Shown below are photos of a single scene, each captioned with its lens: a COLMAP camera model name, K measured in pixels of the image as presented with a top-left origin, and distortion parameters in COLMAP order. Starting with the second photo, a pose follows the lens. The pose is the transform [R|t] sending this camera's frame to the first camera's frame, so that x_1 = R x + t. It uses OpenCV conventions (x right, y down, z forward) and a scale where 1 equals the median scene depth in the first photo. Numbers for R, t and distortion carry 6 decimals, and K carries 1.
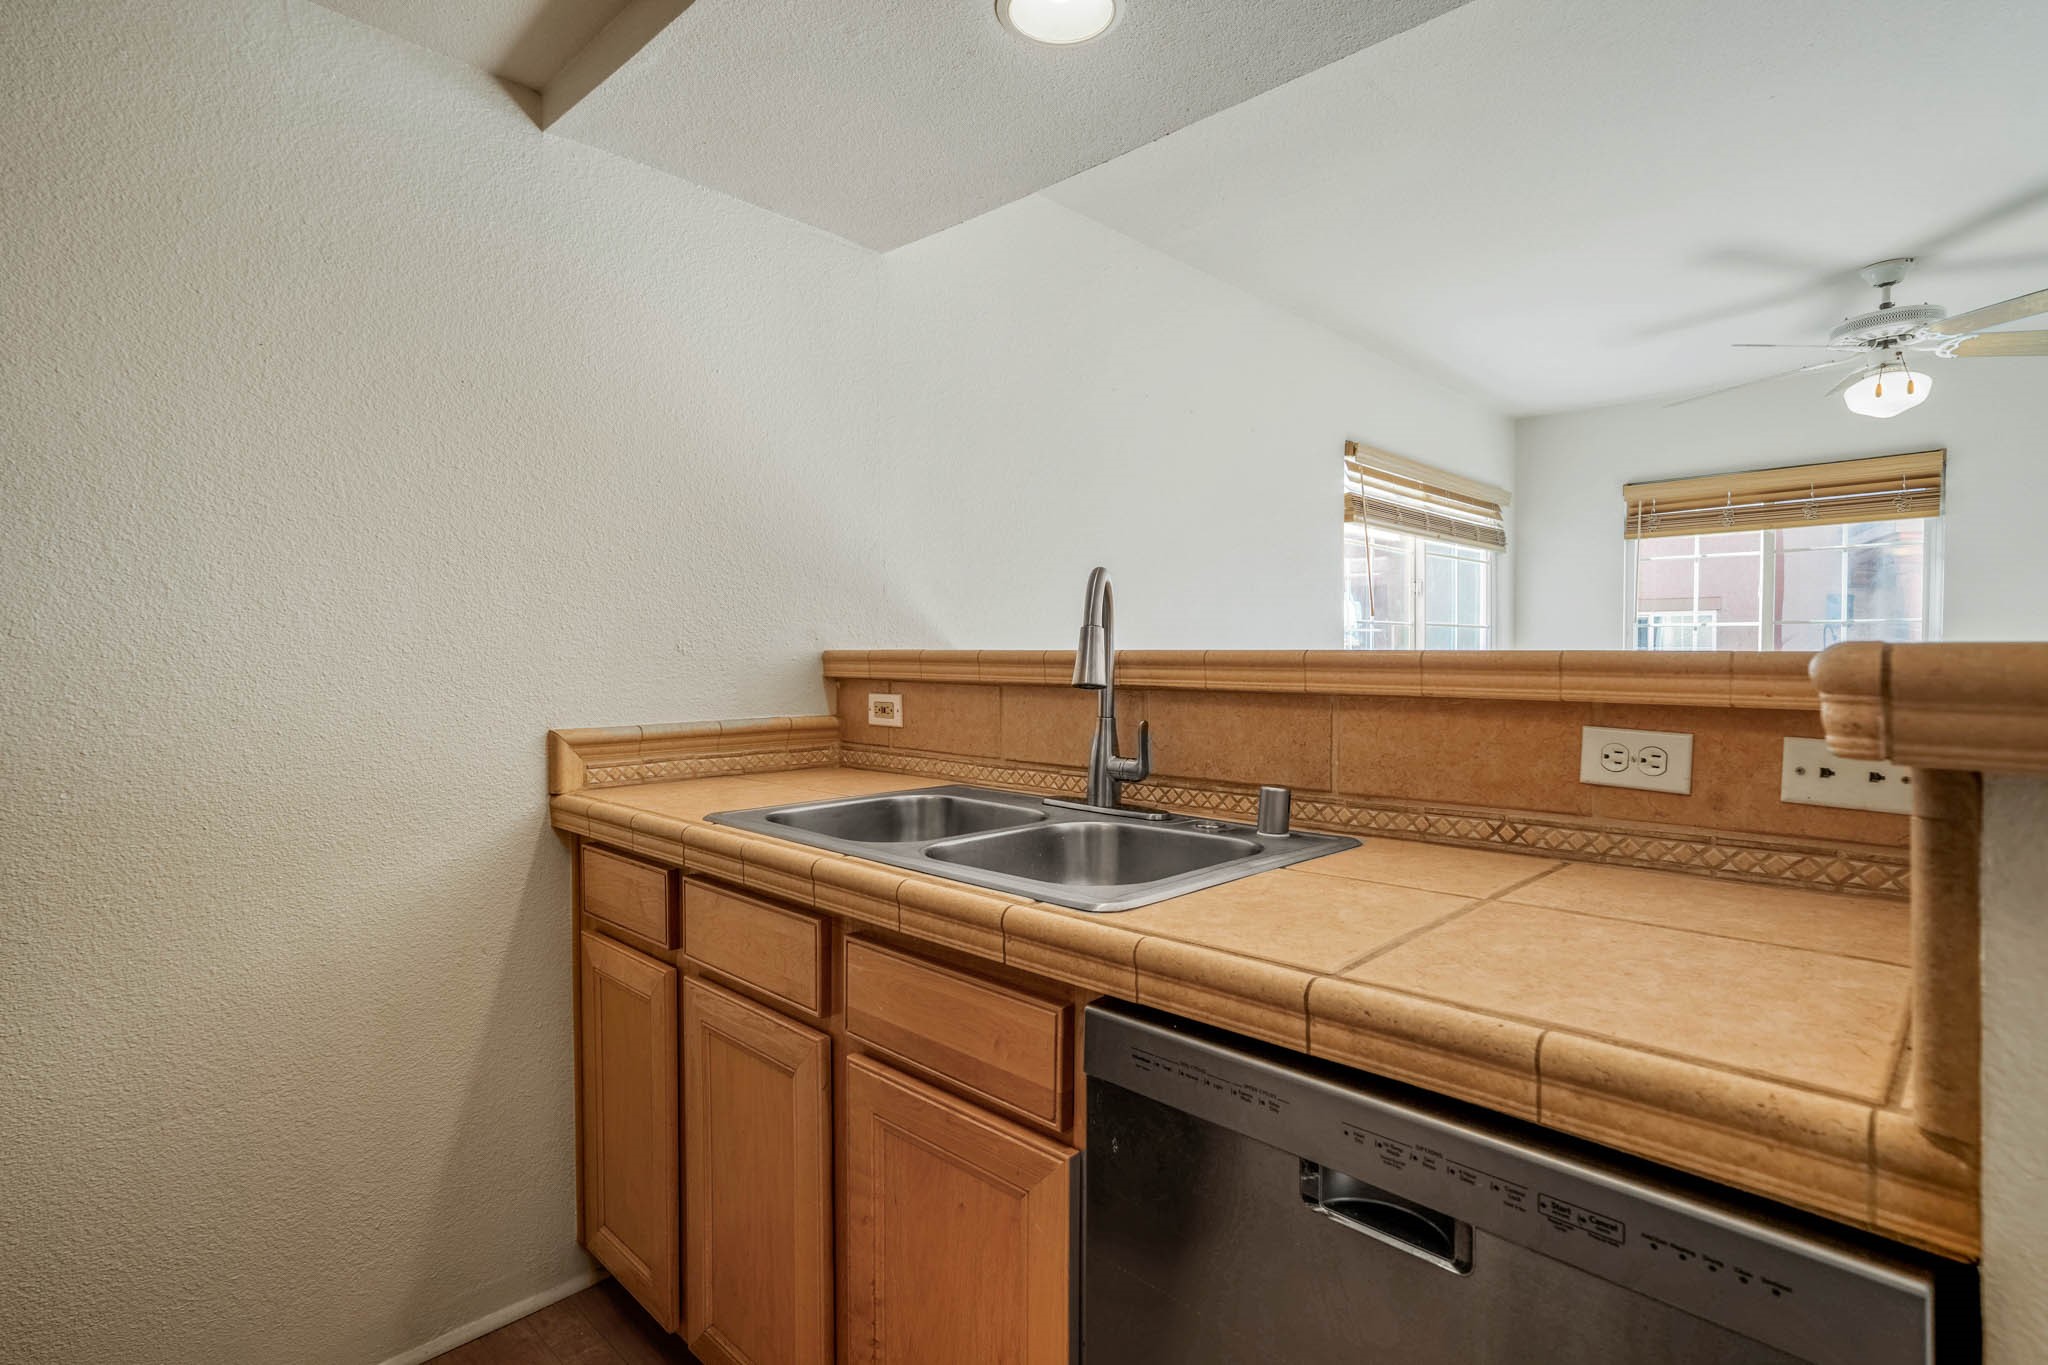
lens RADIAL K [[971.6, 0, 1014.2], [0, 971.6, 666.1], [0, 0, 1]] dist [-0.010482, 0.003313]
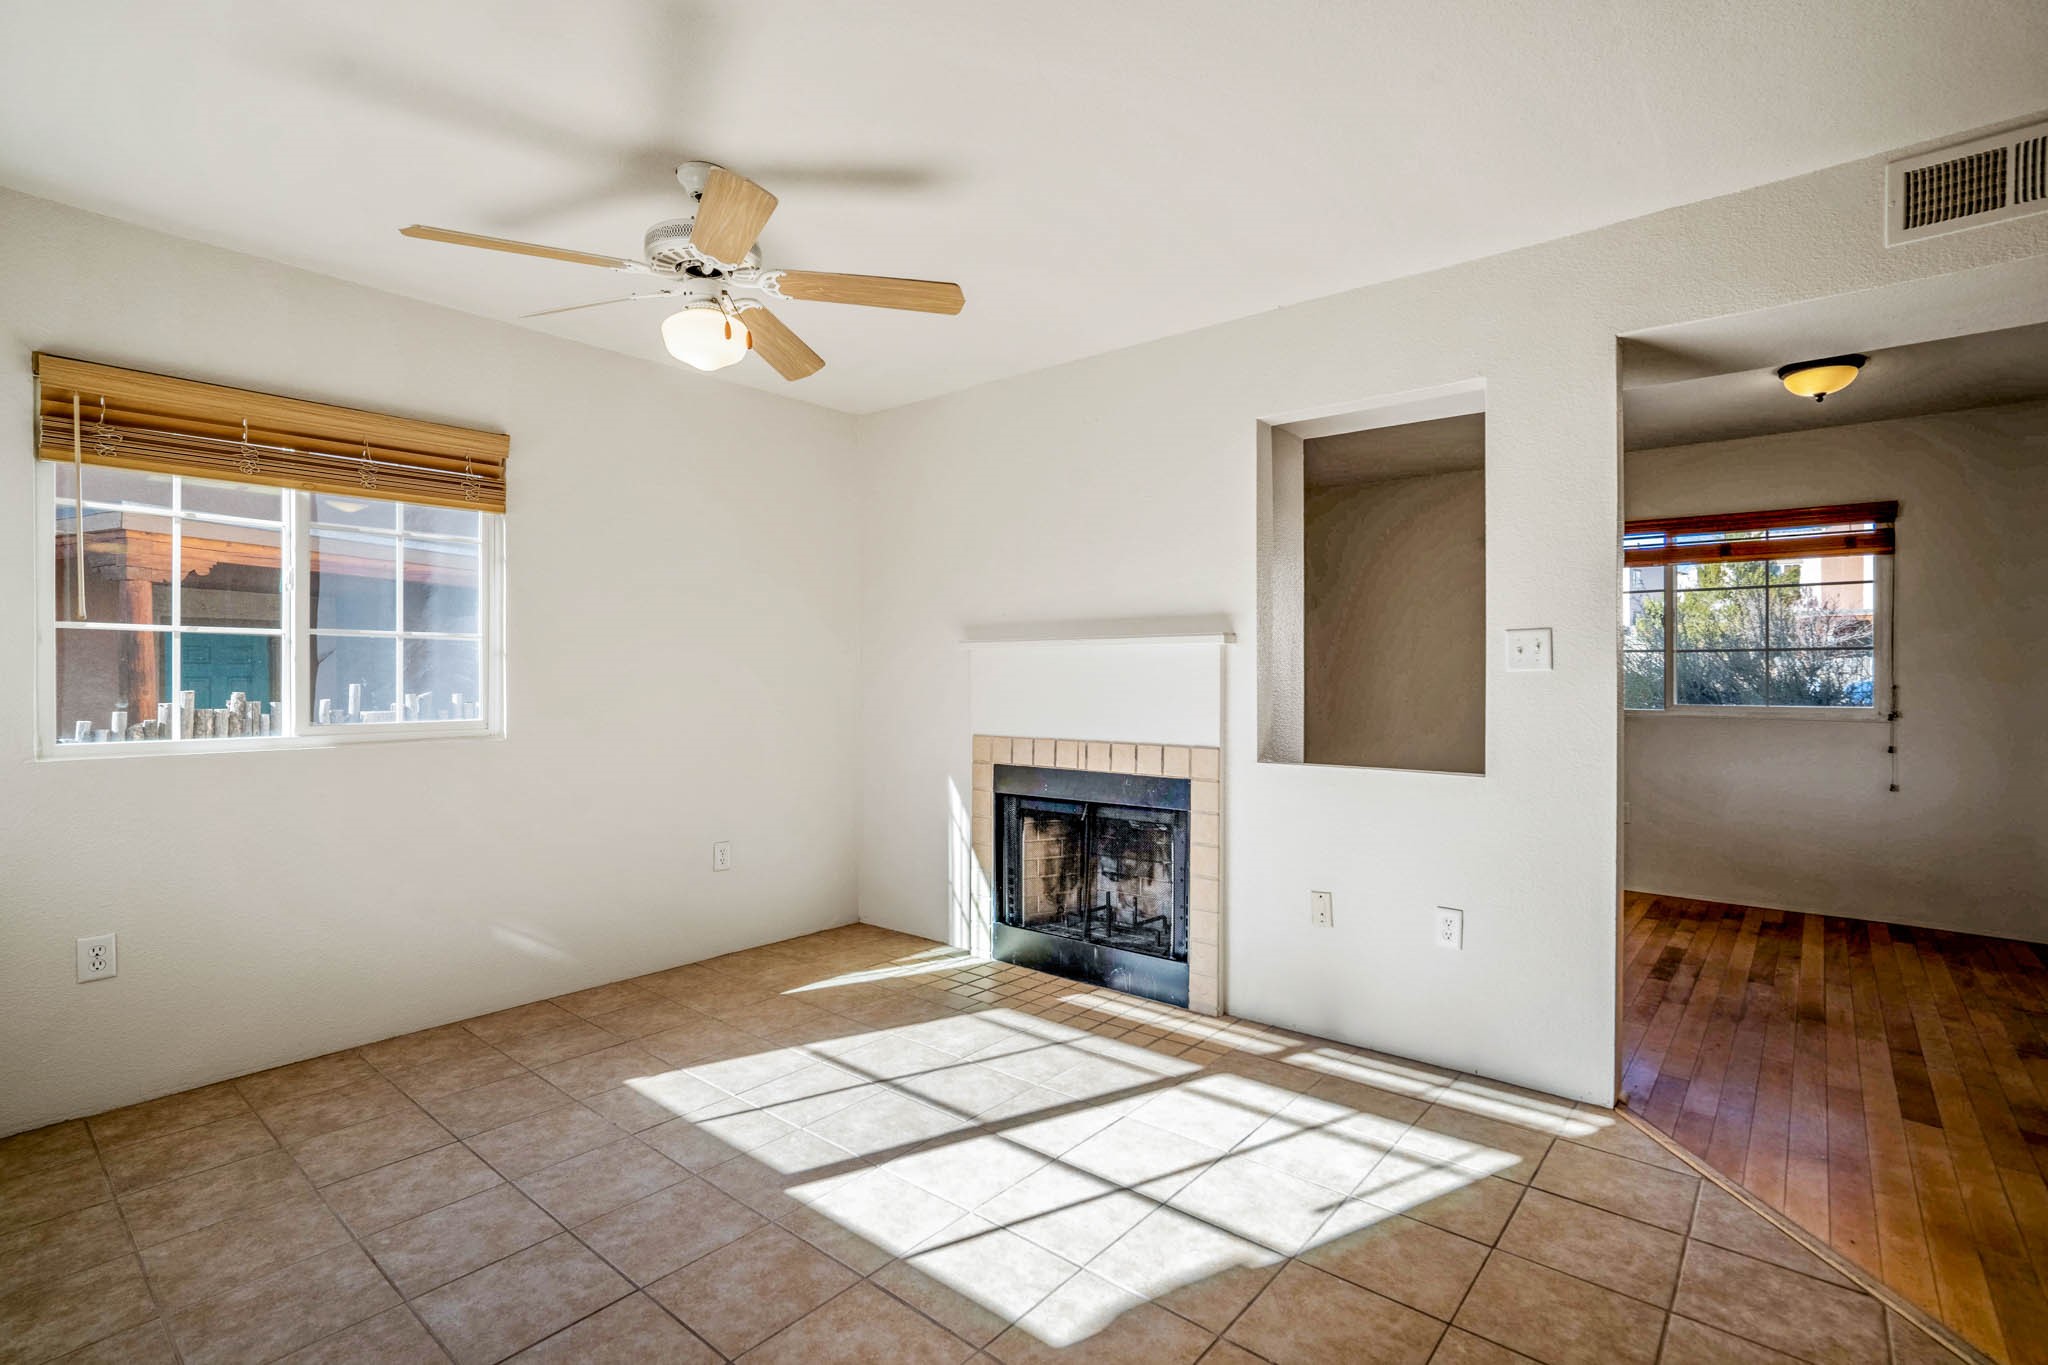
lens RADIAL K [[955.7, 0, 1012.4], [0, 955.7, 689.0], [0, 0, 1]] dist [-0.023414, 0.010911]
pose [[-0.099370, -0.014533, 0.994944, 0.083760], [0.017991, 0.999704, 0.016400, -0.007060], [-0.994888, 0.019529, -0.099079, 0.602206]]
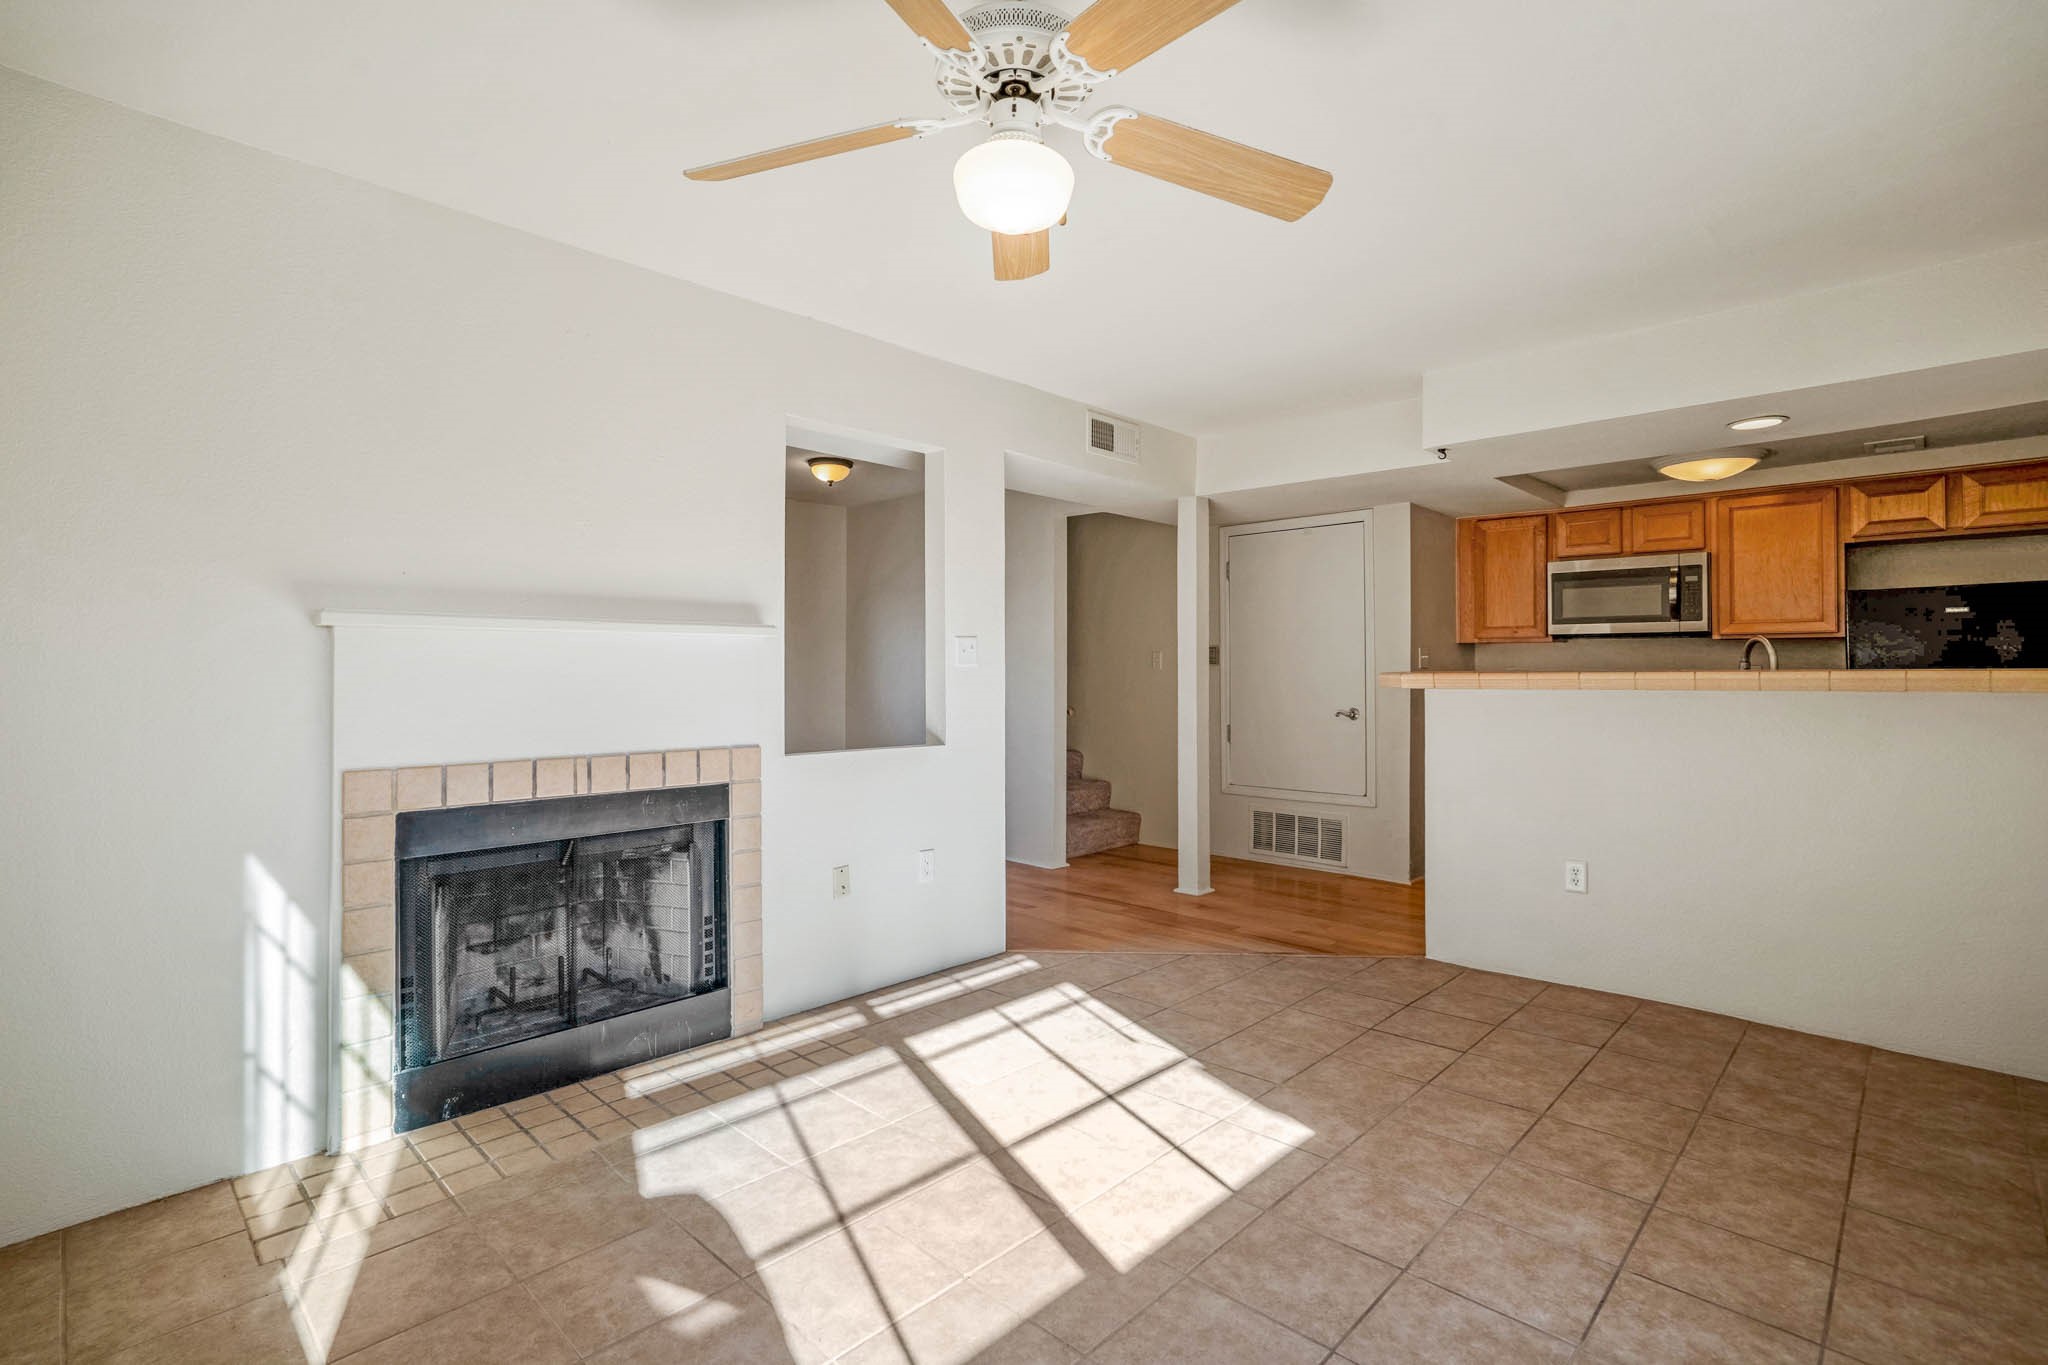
lens RADIAL K [[955.7, 0, 1035.8], [0, 955.7, 665.9], [0, 0, 1]] dist [-0.023414, 0.010911]
pose [[-0.999338, -0.001887, -0.036318, 0.656143], [-0.002351, 0.999916, 0.012715, -0.014878], [0.036291, 0.012792, -0.999259, 1.108838]]
